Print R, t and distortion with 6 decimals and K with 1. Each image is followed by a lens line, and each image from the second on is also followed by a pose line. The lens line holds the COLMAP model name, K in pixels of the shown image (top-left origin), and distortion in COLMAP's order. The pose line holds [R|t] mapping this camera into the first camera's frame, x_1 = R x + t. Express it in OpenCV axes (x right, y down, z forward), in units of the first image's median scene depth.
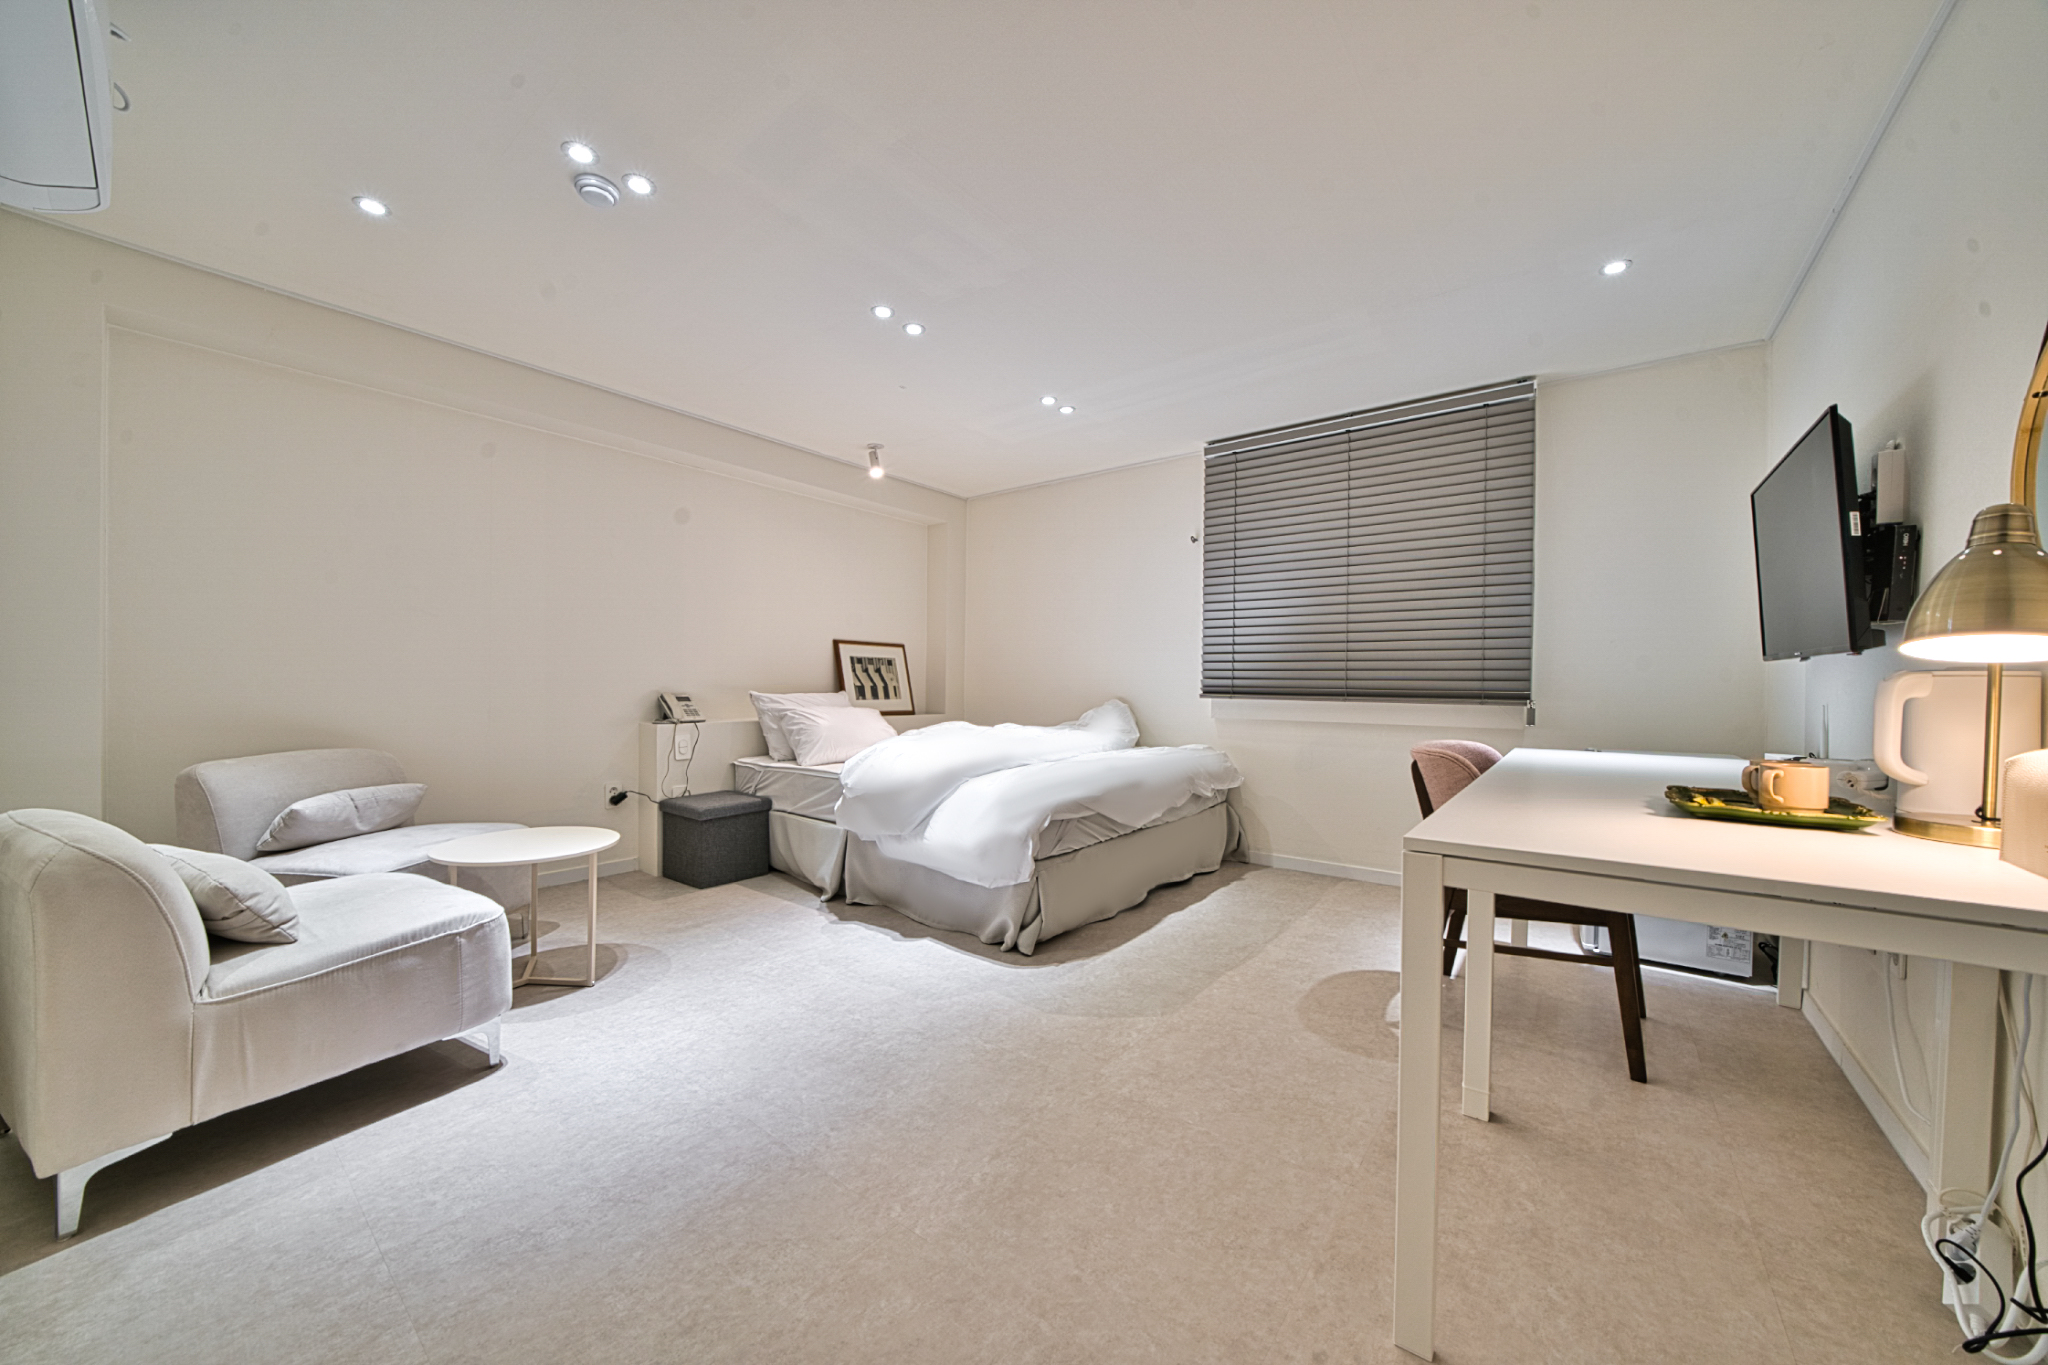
lens RADIAL K [[739.4, 0, 1024.0], [0, 739.4, 682.5], [0, 0, 1]] dist [-0.022556, 0.000054]
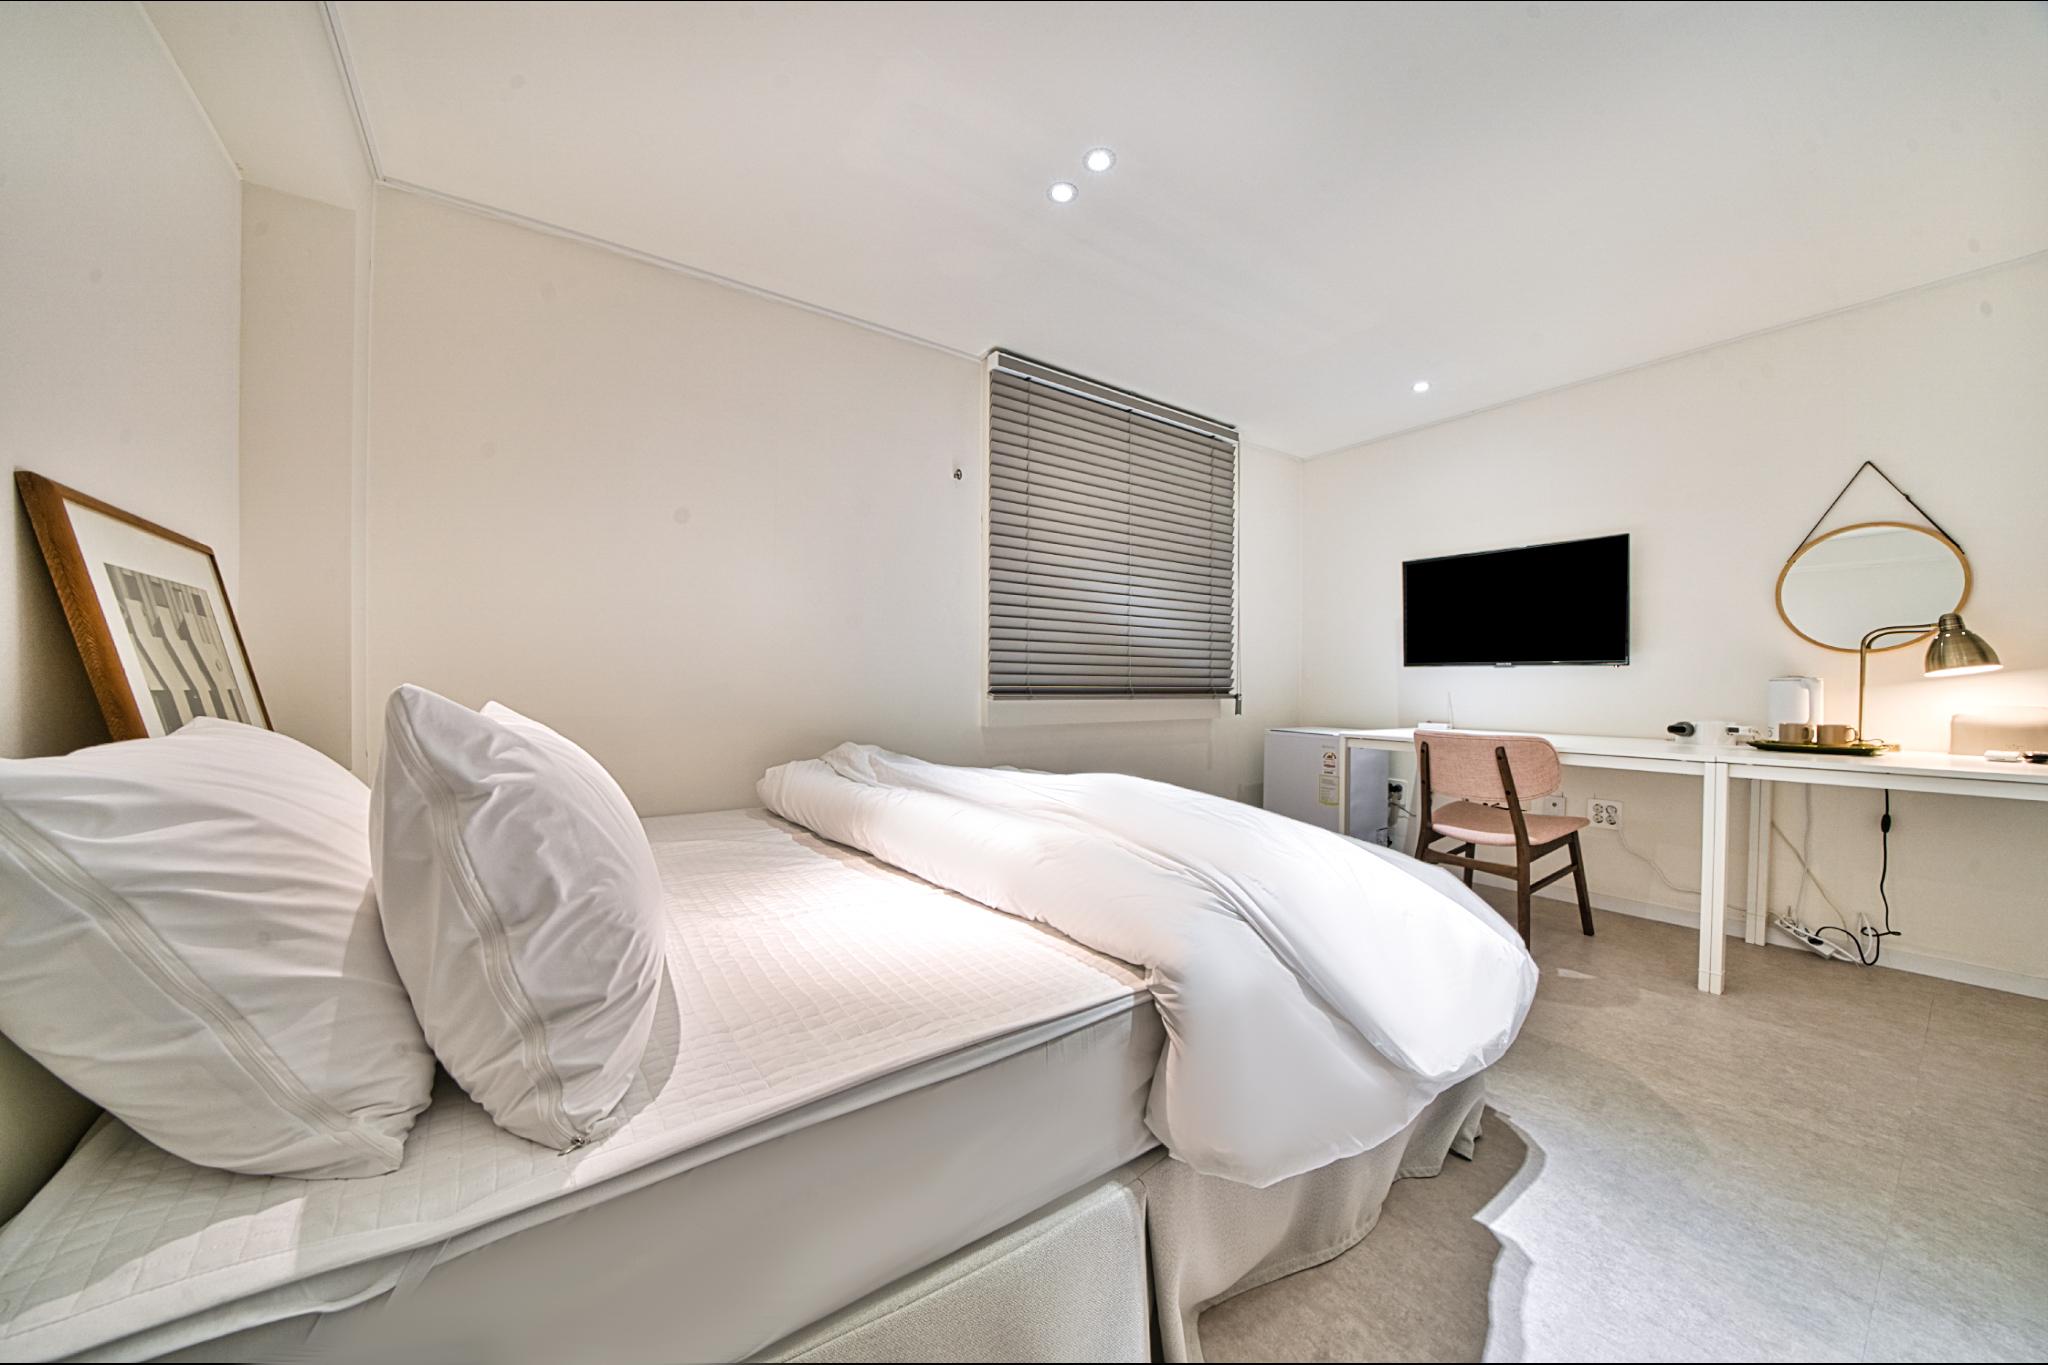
lens RADIAL K [[707.1, 0, 1064.0], [0, 707.1, 684.4], [0, 0, 1]] dist [-0.013605, 0.000087]
pose [[0.267252, -0.009243, 0.963582, -0.452123], [-0.005268, 0.999925, 0.011053, -0.002828], [-0.963612, -0.008030, 0.267183, 0.837979]]
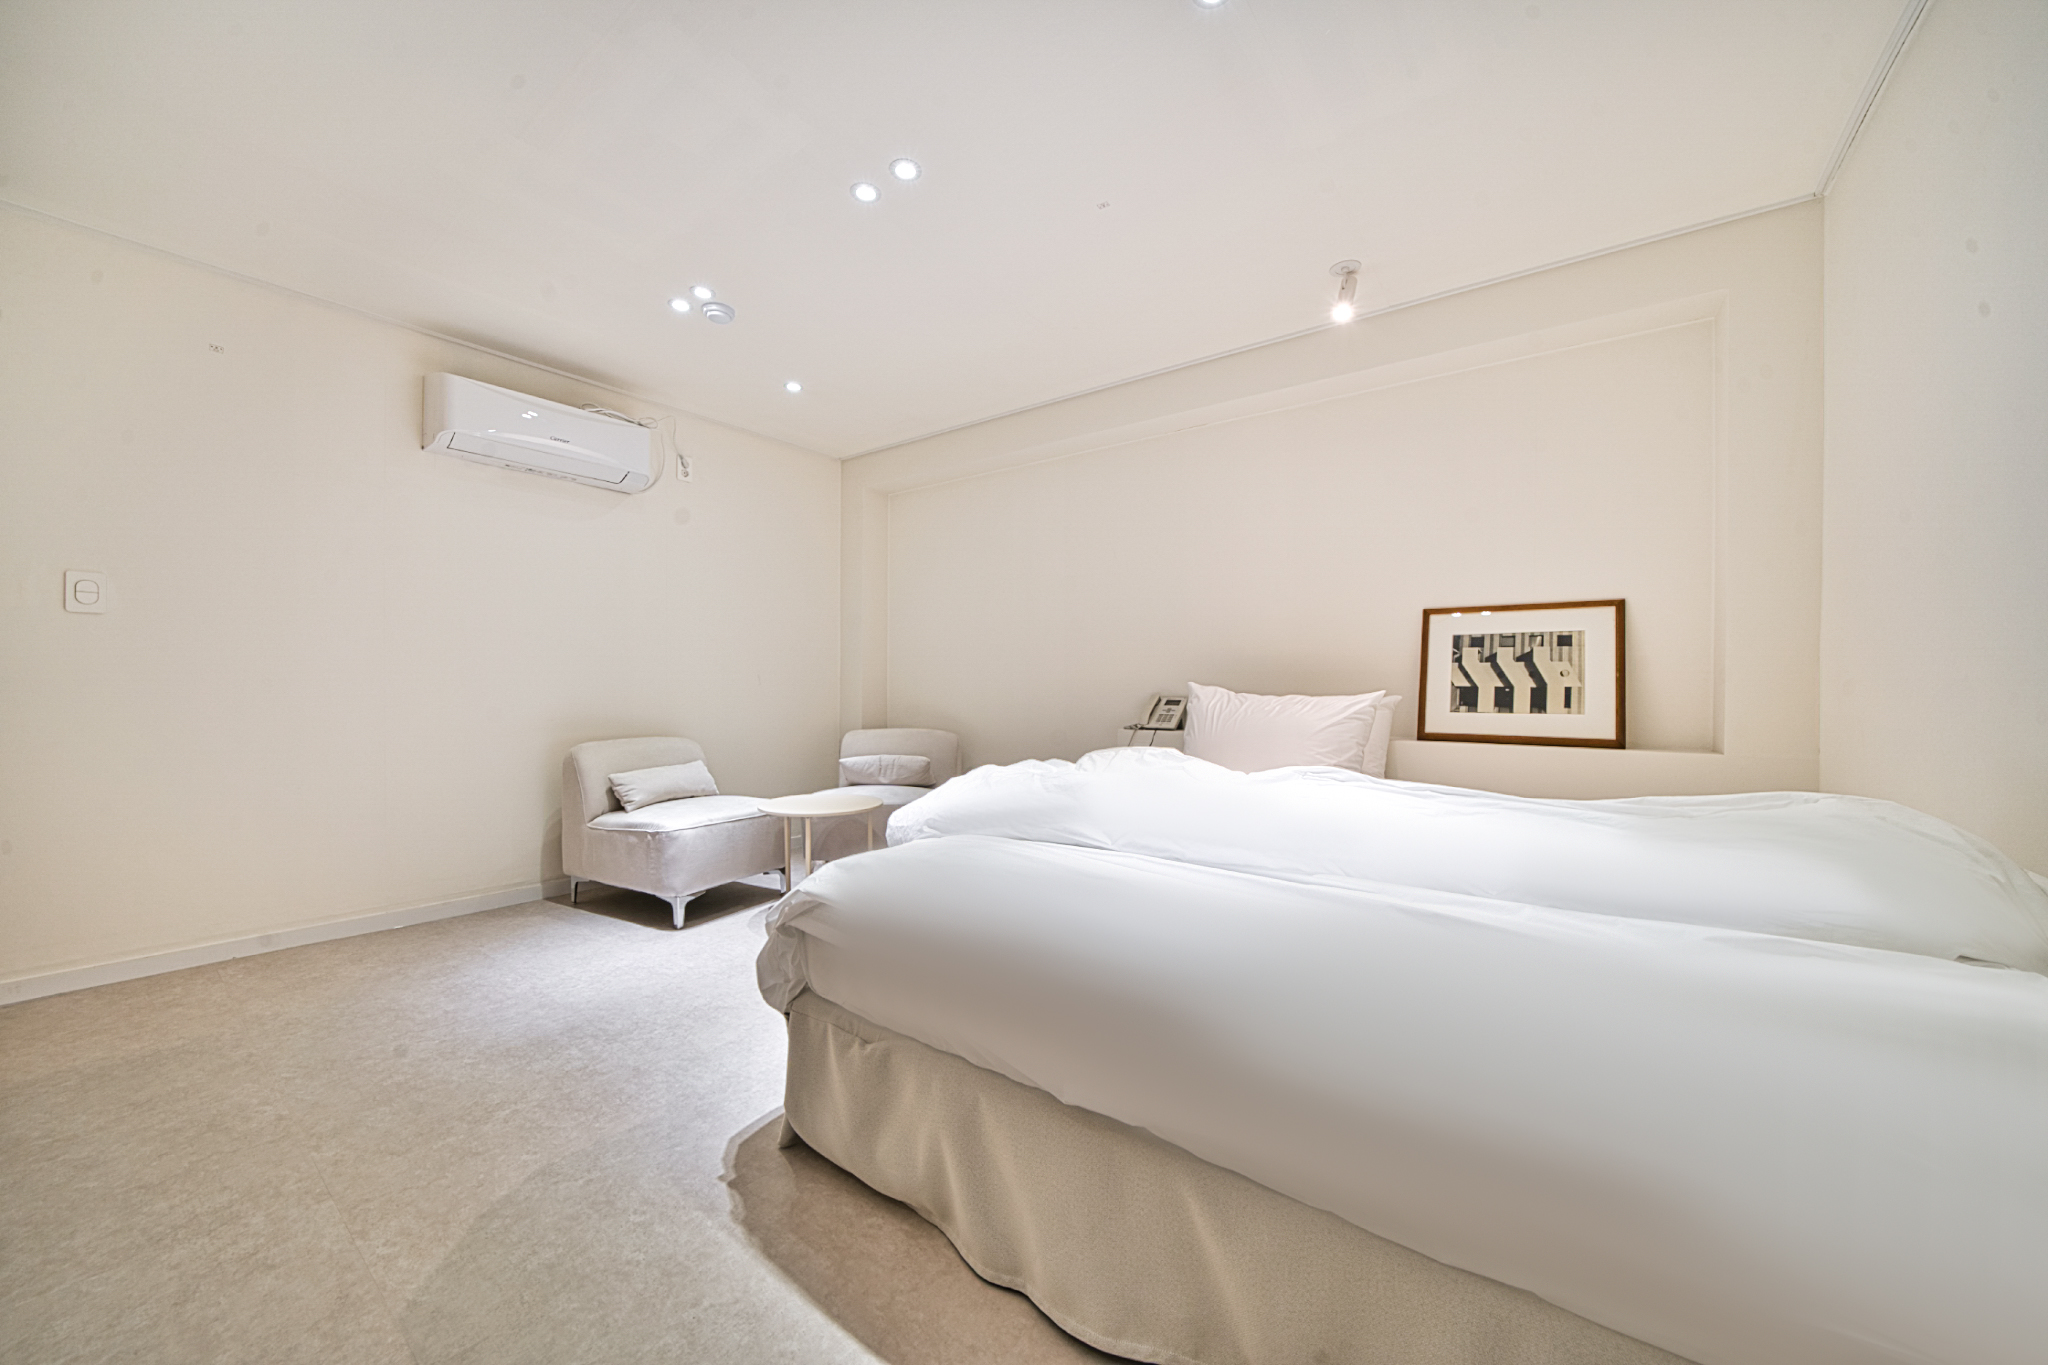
lens RADIAL K [[748.0, 0, 1032.8], [0, 748.0, 688.7], [0, 0, 1]] dist [-0.028150, 0.004887]
pose [[0.007971, -0.004723, -0.999957, 0.416877], [-0.001691, 0.999987, -0.004736, 0.011435], [0.999967, 0.001729, 0.007963, 0.847160]]
